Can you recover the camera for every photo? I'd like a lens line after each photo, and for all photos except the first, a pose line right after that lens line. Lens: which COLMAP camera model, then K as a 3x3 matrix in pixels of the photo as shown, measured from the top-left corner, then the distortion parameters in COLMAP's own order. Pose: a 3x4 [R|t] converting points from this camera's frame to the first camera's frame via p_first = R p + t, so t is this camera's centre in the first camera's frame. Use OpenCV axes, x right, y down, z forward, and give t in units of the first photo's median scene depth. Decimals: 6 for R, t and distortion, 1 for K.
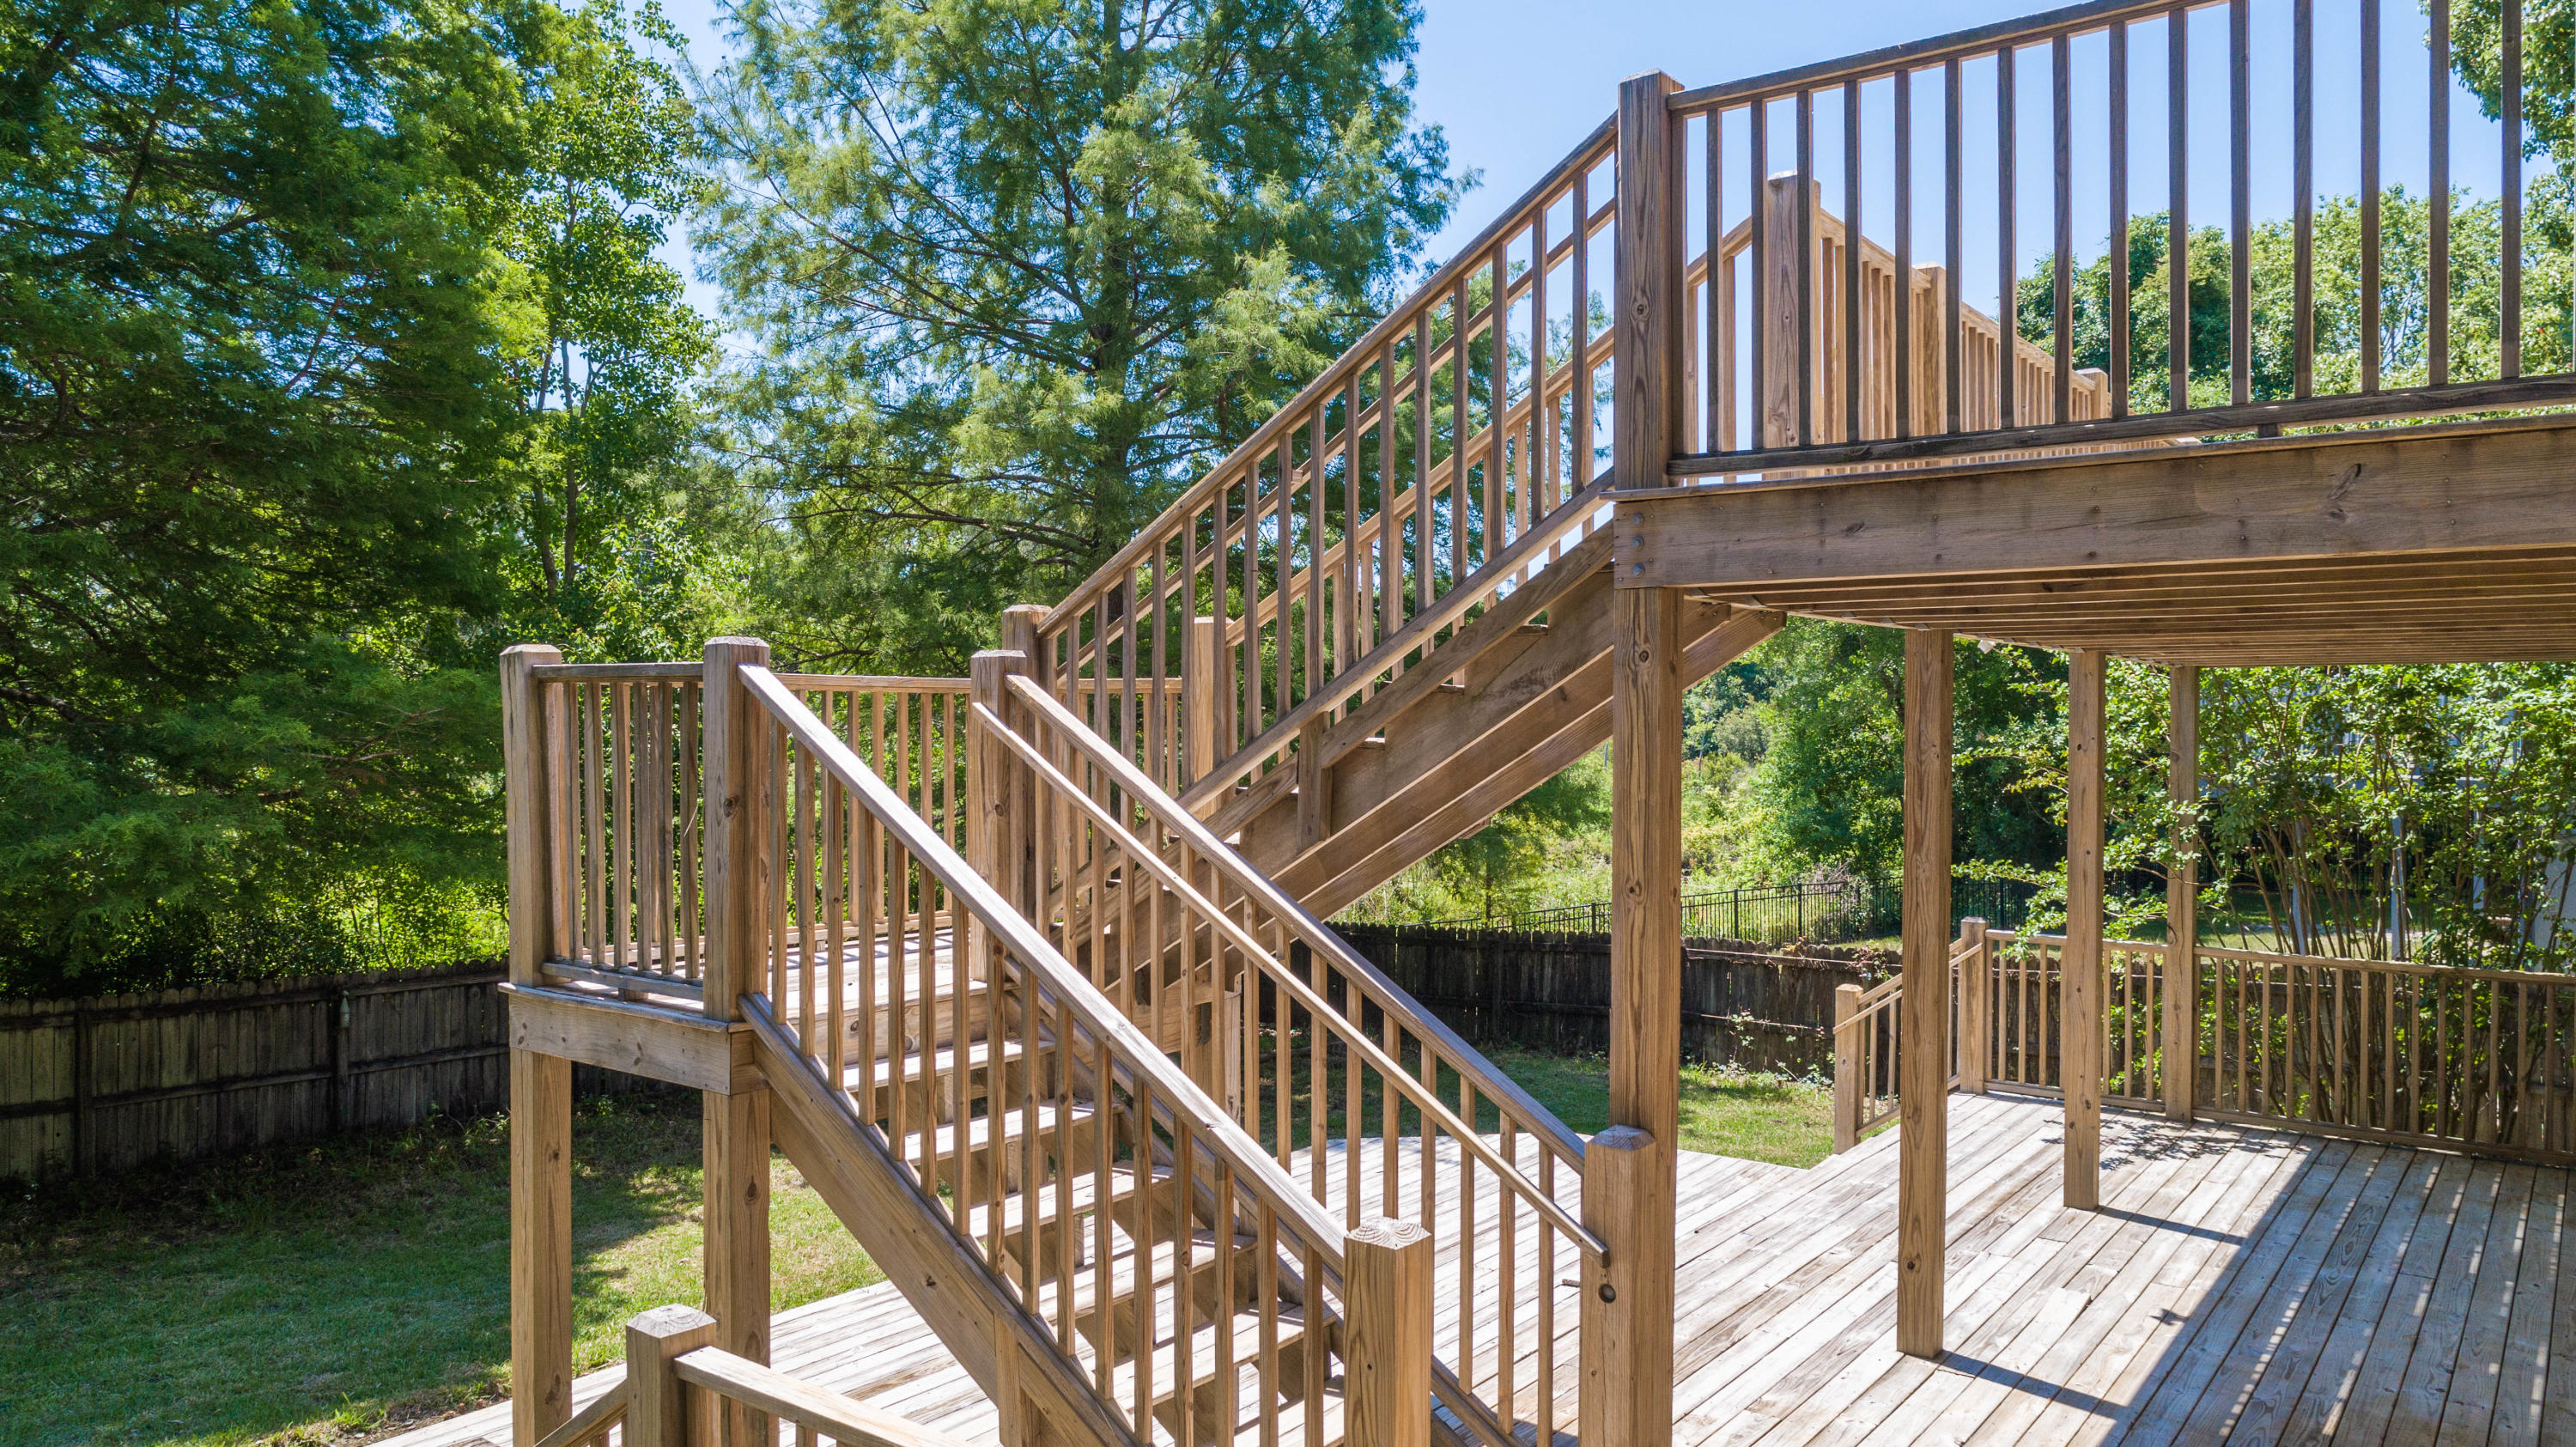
lens RADIAL K [[1743.6, 0, 1288.0], [0, 1743.6, 723.5], [0, 0, 1]] dist [-0.001589, 0.002171]
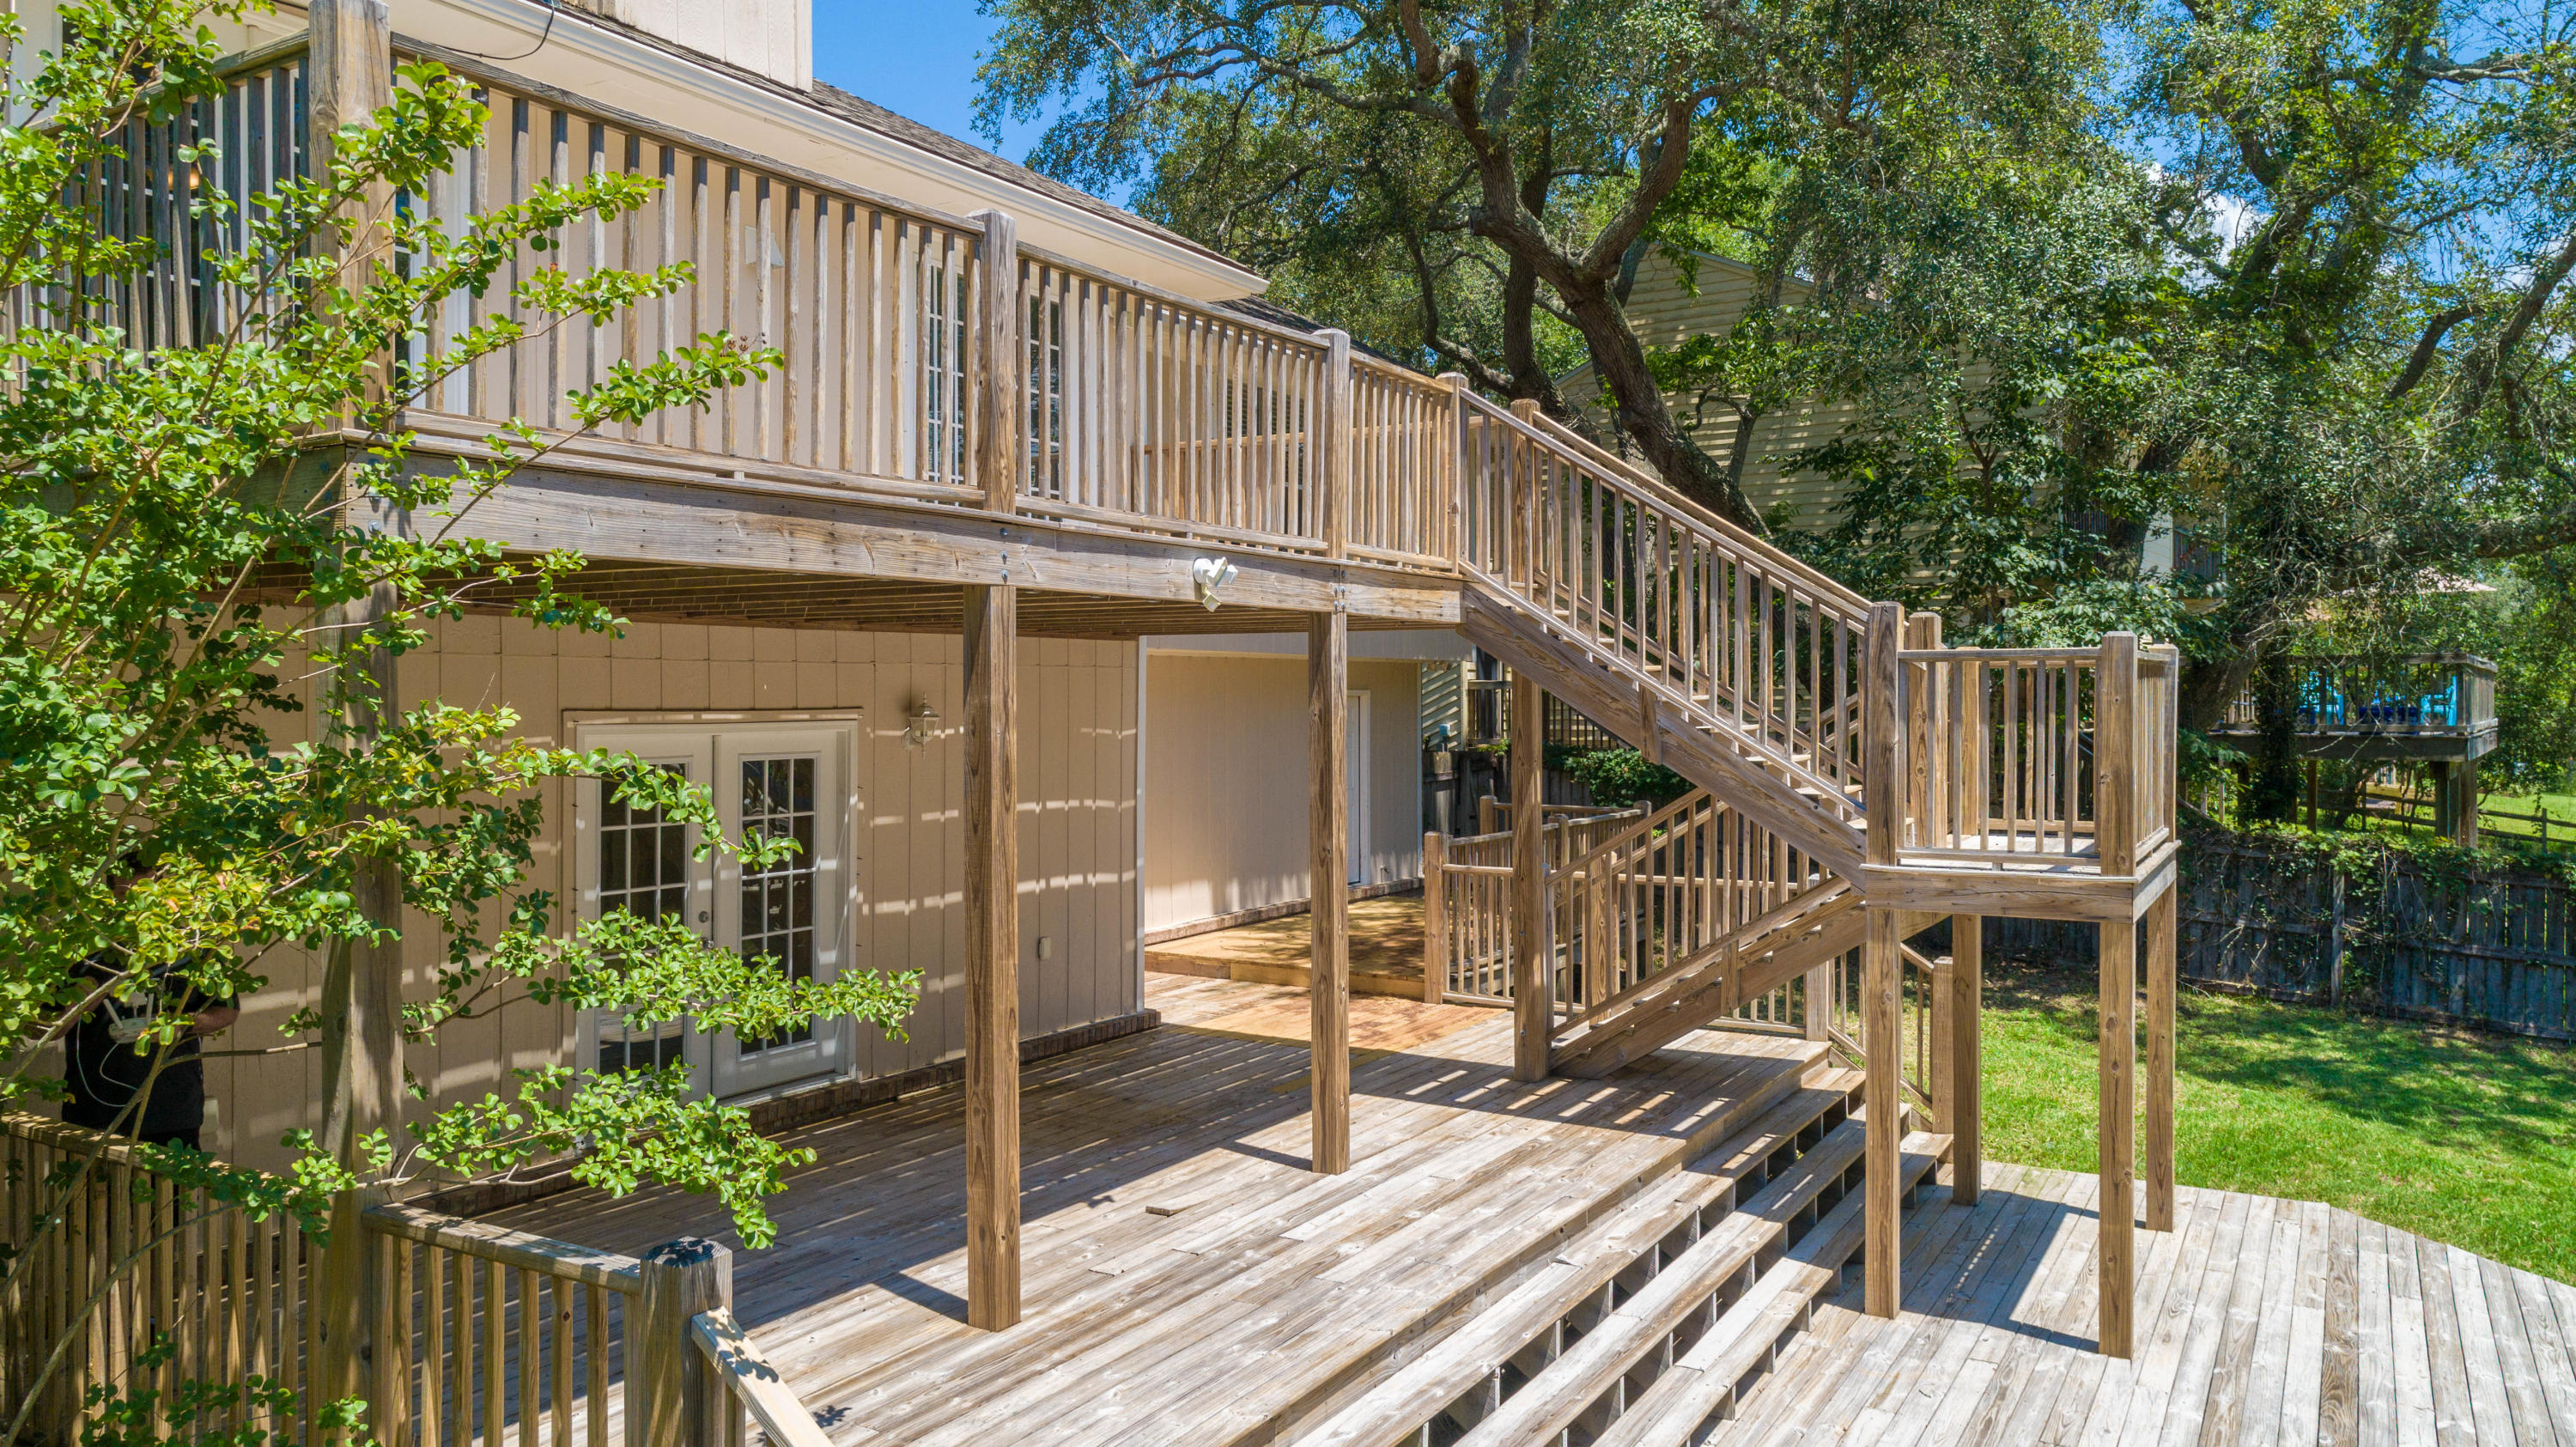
lens RADIAL K [[1743.6, 0, 1288.0], [0, 1743.6, 723.5], [0, 0, 1]] dist [-0.001589, 0.002171]
pose [[-0.994706, -0.005916, -0.102591, 0.452880], [-0.007193, 0.999901, 0.012087, 0.010960], [0.102509, 0.012761, -0.994650, 1.946785]]
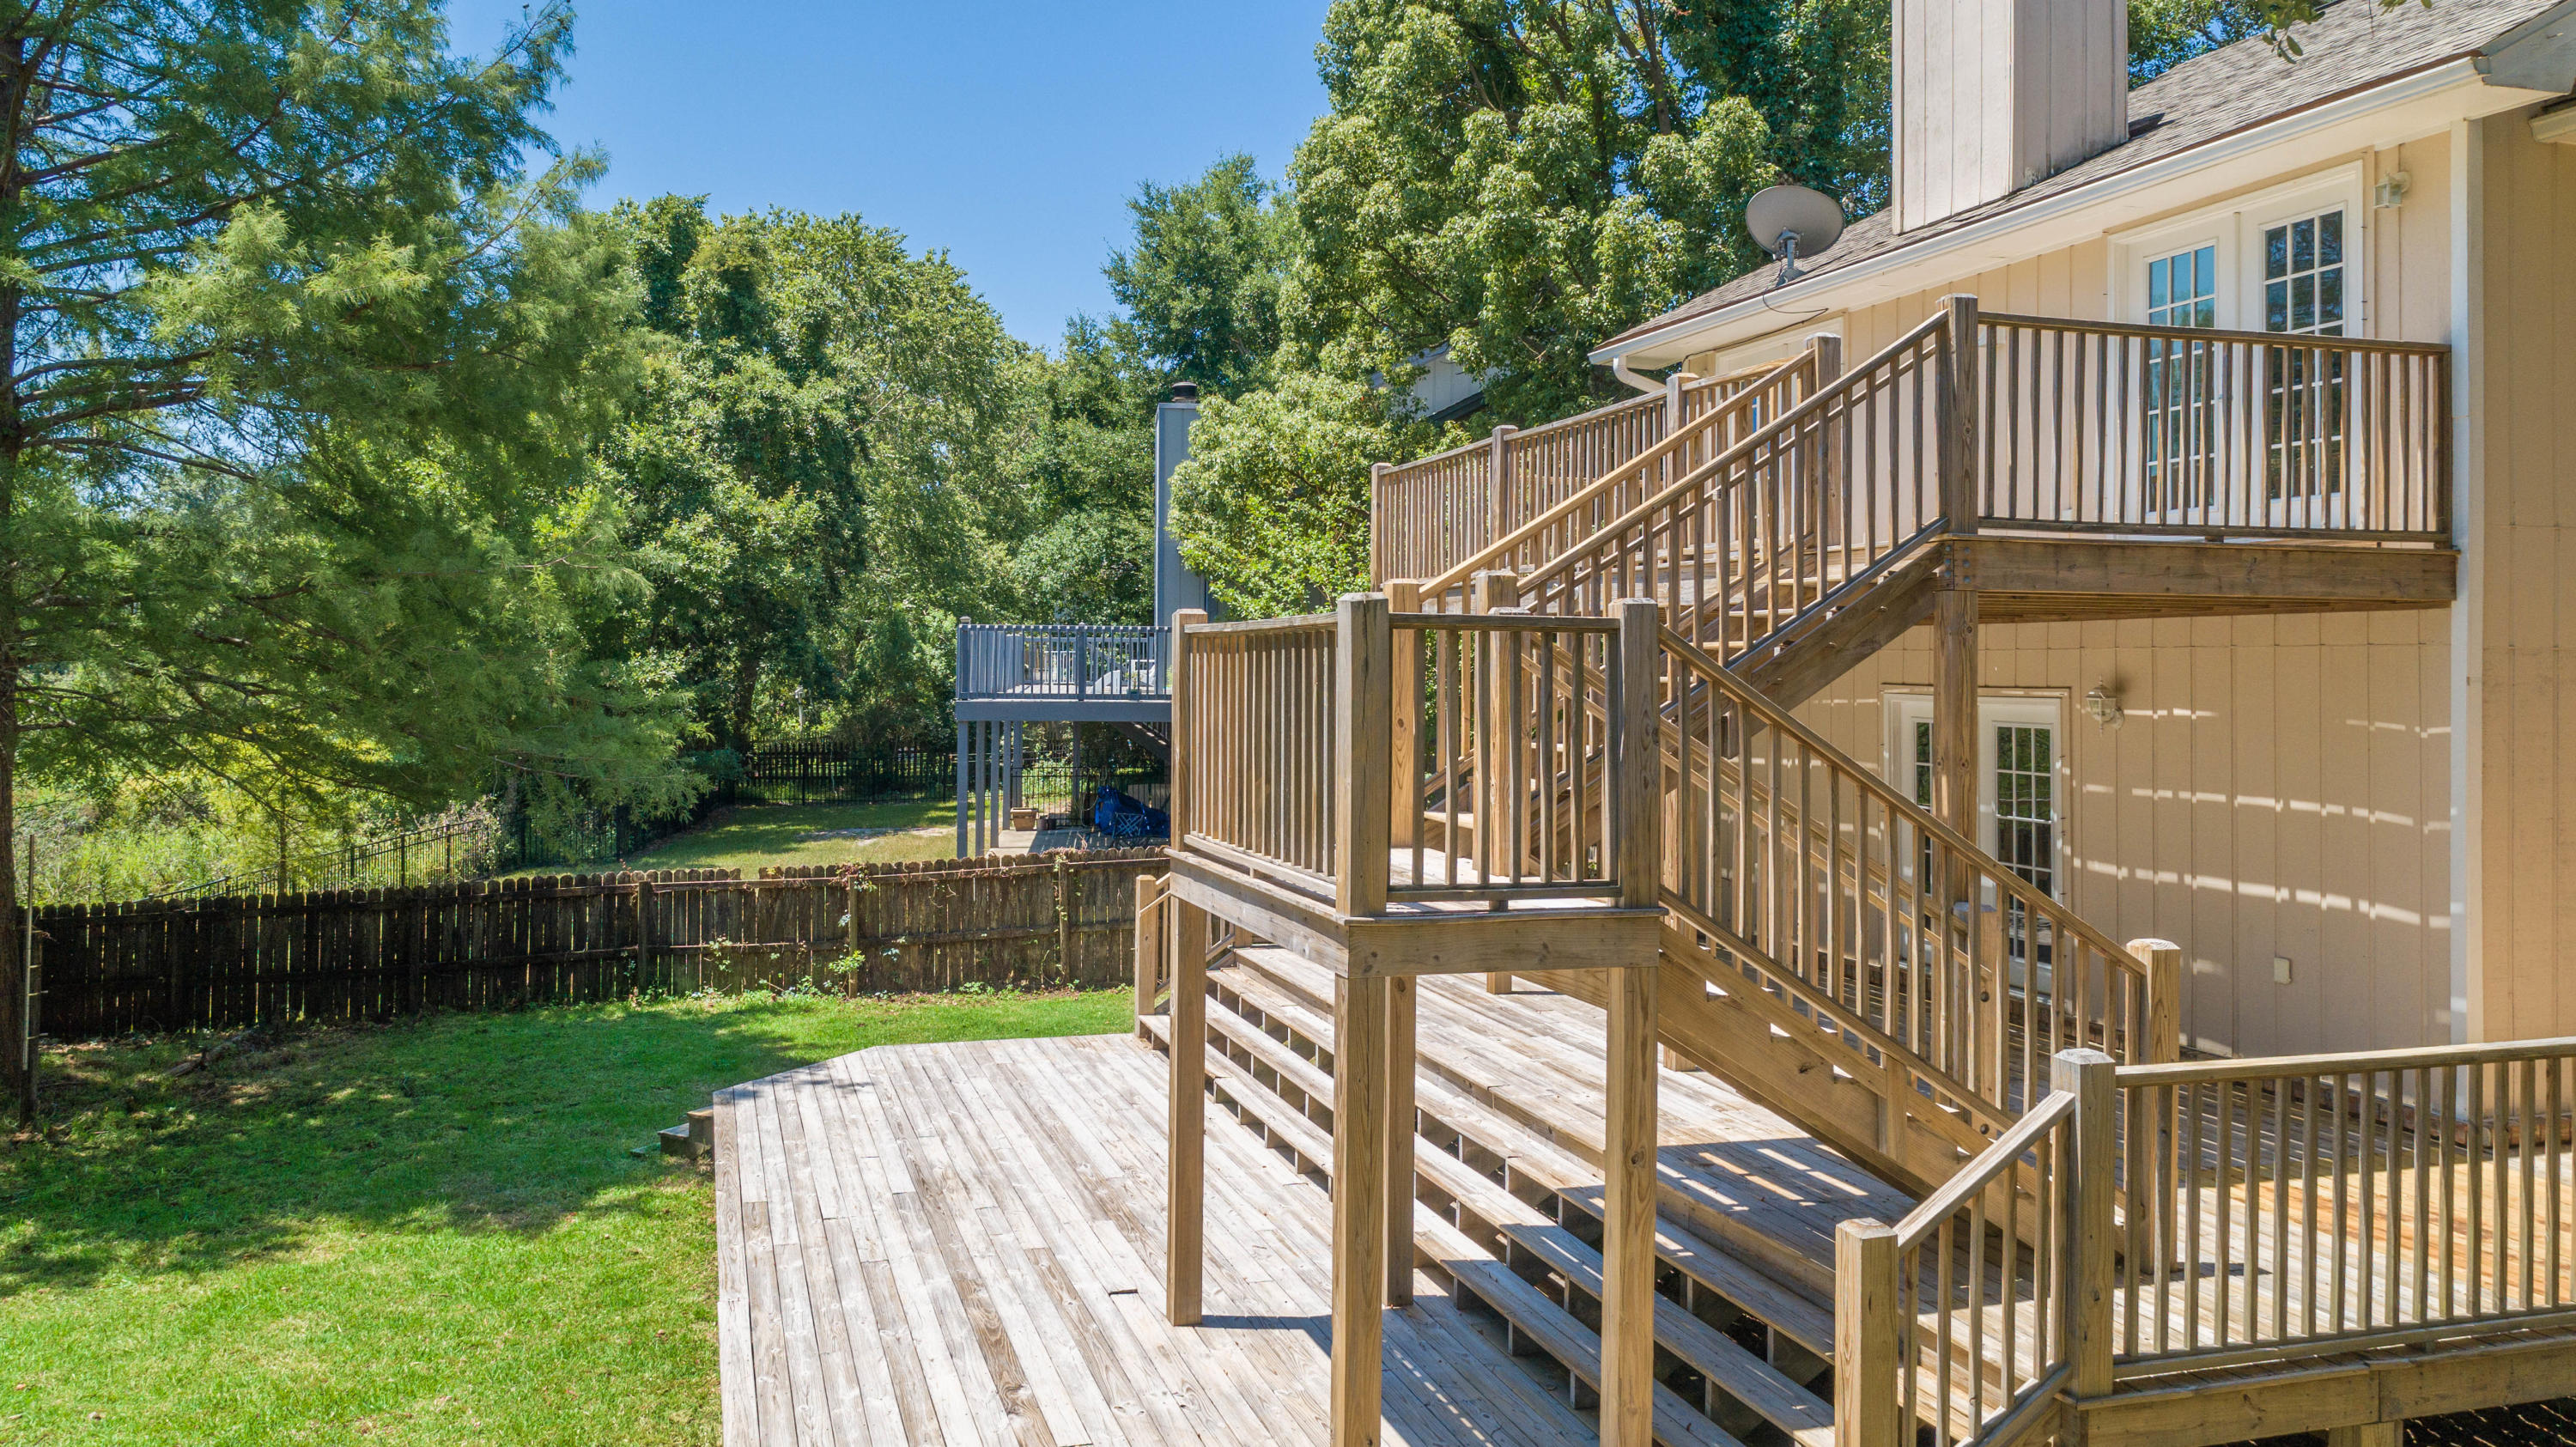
lens RADIAL K [[1743.6, 0, 1288.0], [0, 1743.6, 723.5], [0, 0, 1]] dist [-0.001589, 0.002171]
pose [[0.562773, -0.025953, 0.826204, -0.967761], [-0.005089, 0.999379, 0.034859, 0.000216], [-0.826596, -0.023822, 0.562292, 0.336627]]
